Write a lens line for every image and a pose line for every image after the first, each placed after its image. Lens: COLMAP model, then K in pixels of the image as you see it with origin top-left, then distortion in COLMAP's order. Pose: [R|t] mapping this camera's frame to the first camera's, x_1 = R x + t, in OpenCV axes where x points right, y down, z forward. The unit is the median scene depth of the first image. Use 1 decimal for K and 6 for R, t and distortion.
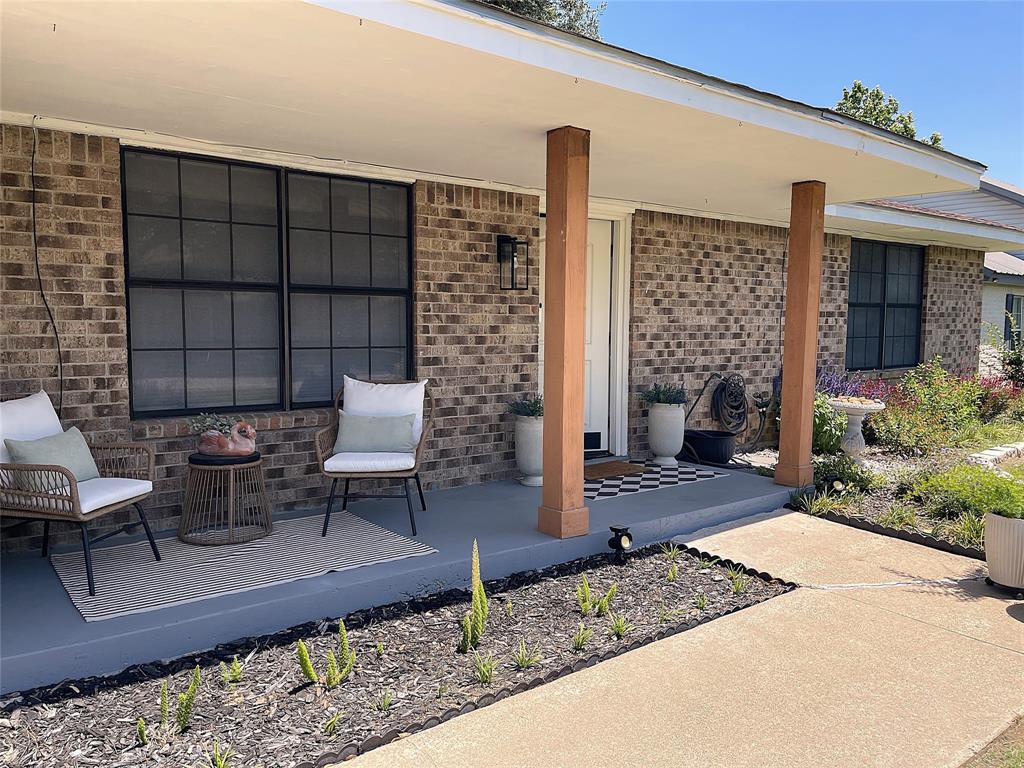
lens RADIAL K [[774.1, 0, 510.2], [0, 774.1, 388.7], [0, 0, 1]] dist [0.055437, -0.063677]
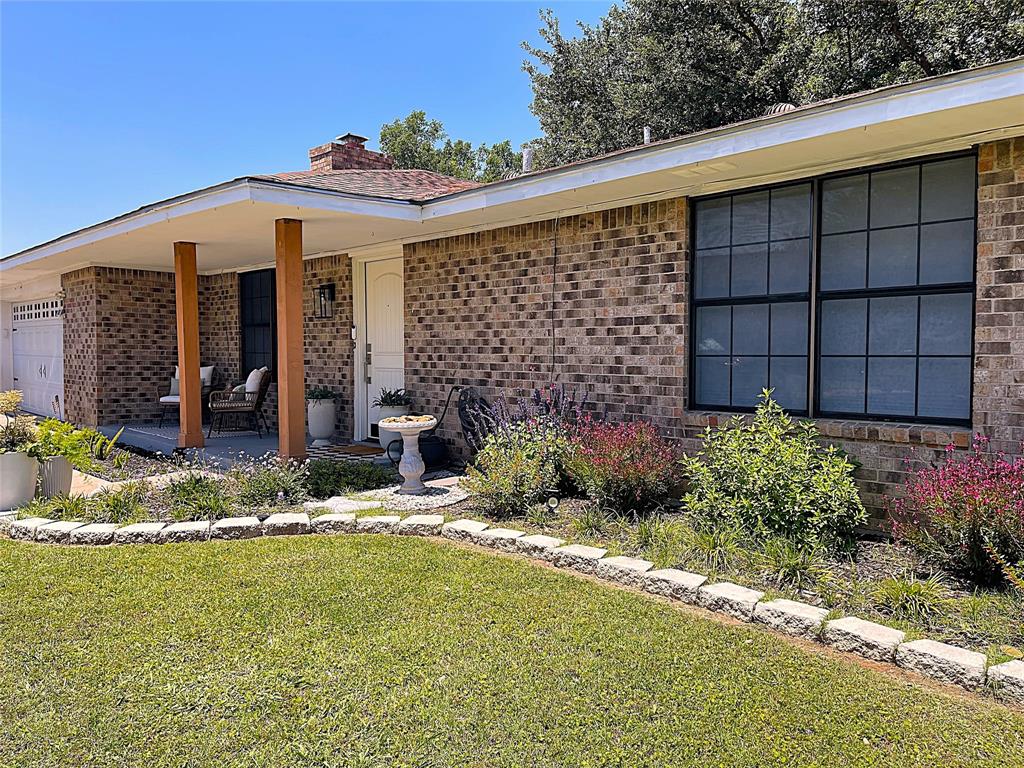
lens RADIAL K [[774.1, 0, 512.6], [0, 774.1, 384.0], [0, 0, 1]] dist [0.055437, -0.063677]
pose [[0.106926, 0.055899, -0.992694, 1.249999], [-0.065293, 0.996658, 0.049089, -0.076168], [0.992121, 0.059567, 0.110219, 0.940984]]
